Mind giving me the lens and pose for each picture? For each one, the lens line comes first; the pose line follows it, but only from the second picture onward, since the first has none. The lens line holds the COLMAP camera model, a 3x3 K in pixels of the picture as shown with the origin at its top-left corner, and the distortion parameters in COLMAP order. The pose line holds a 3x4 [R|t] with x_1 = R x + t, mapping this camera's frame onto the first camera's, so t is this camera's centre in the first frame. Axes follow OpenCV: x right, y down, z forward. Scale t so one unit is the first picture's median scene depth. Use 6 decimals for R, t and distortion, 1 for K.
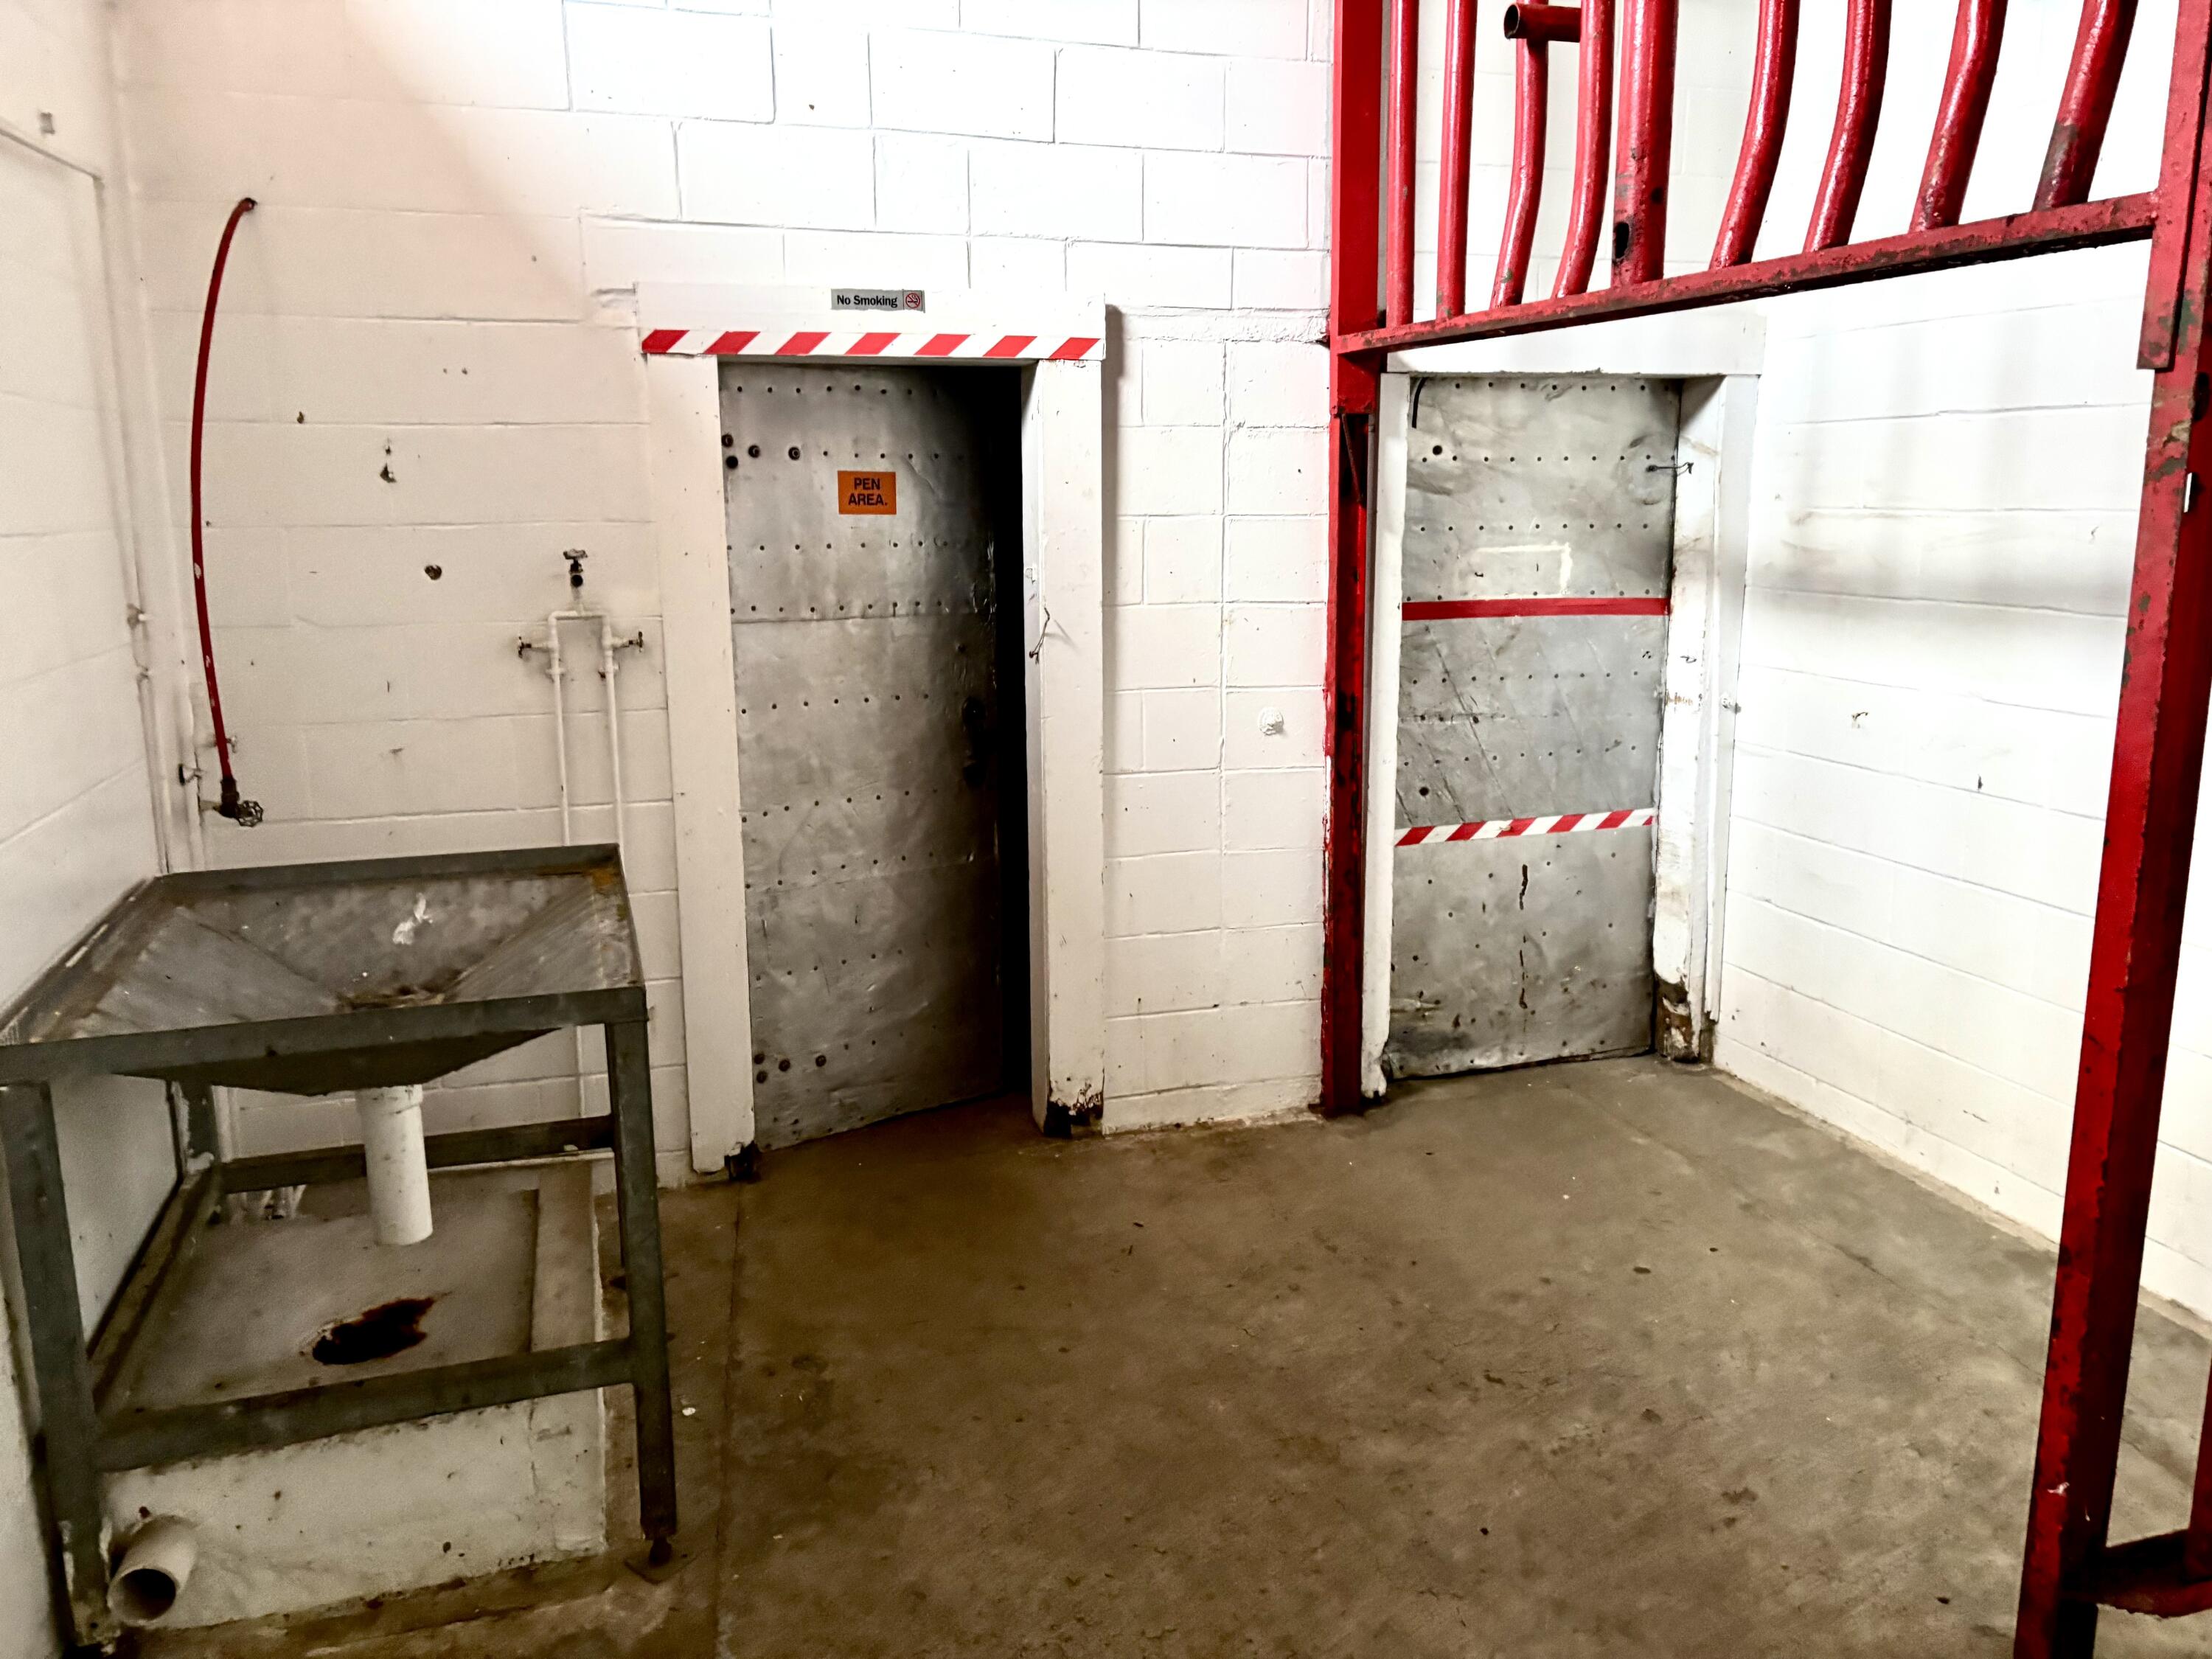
lens RADIAL K [[1677.8, 0, 1106.0], [0, 1677.8, 829.5], [0, 0, 1]] dist [0.040142, 0.001031]
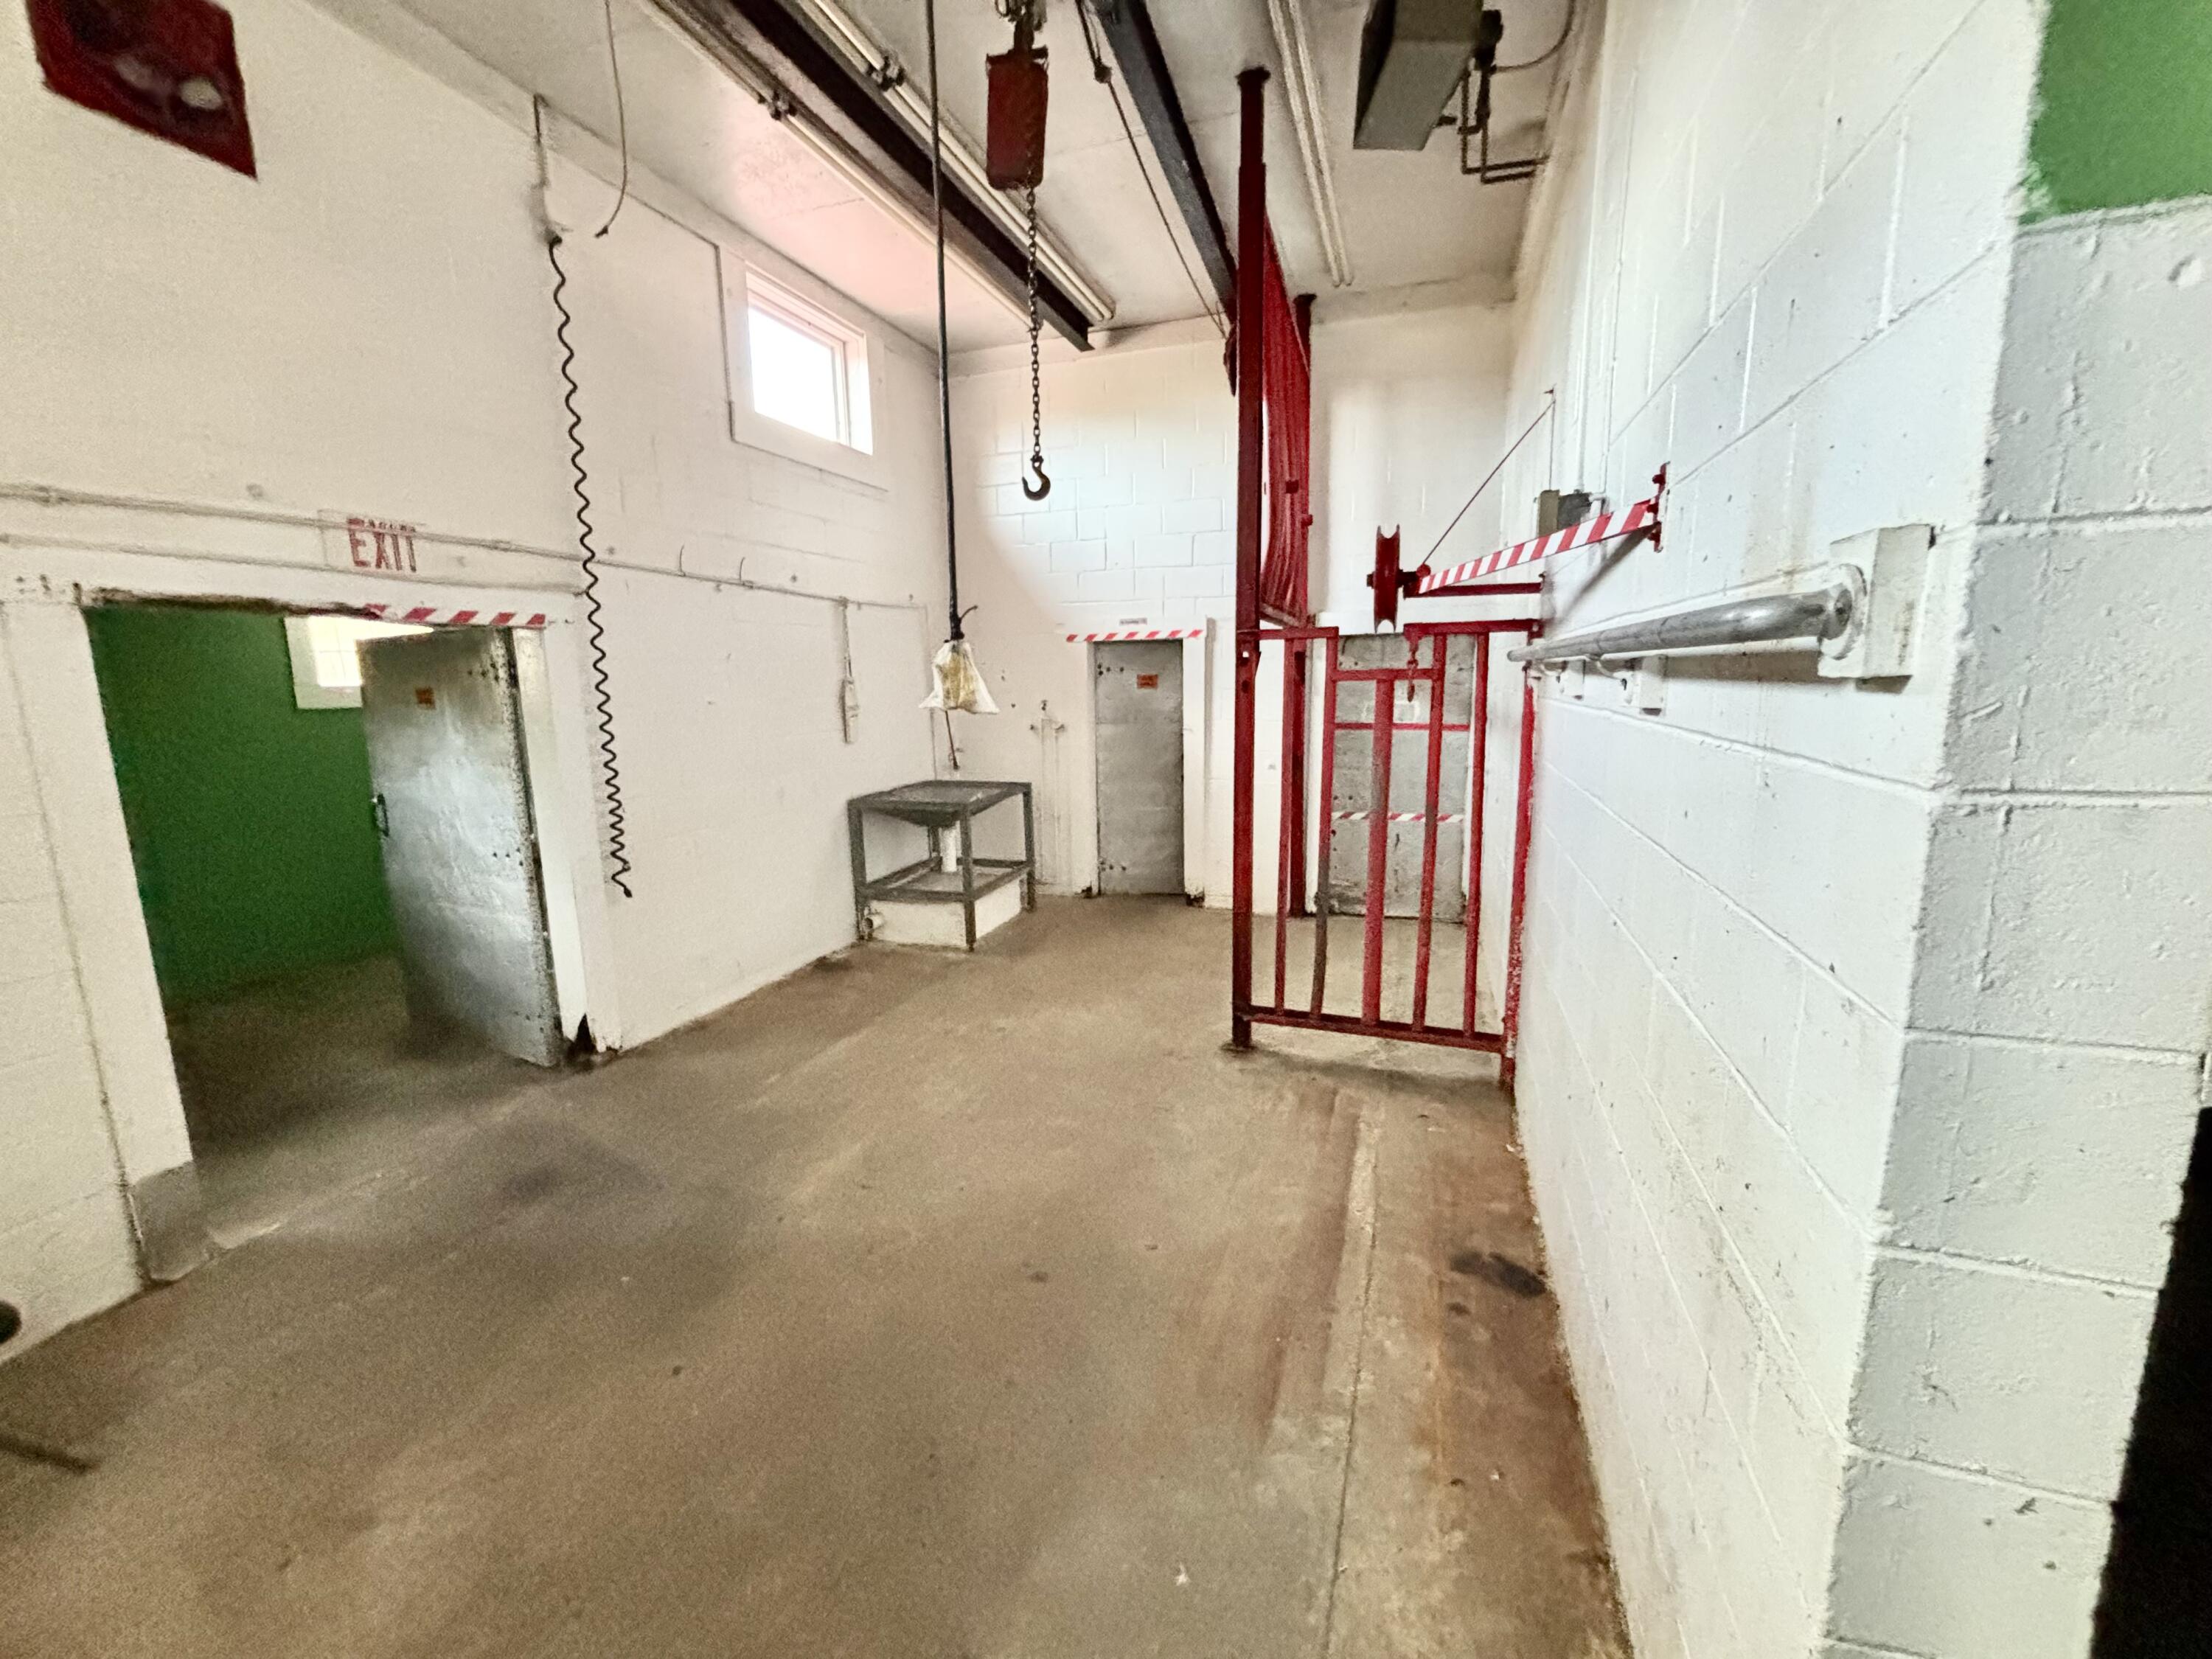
lens RADIAL K [[894.7, 0, 1106.0], [0, 894.7, 829.5], [0, 0, 1]] dist [-0.001669, 0.000101]
pose [[0.797015, 0.096544, -0.596193, 0.860823], [-0.111035, 0.993738, 0.012485, 0.059042], [0.593665, 0.056248, 0.802744, -0.359451]]
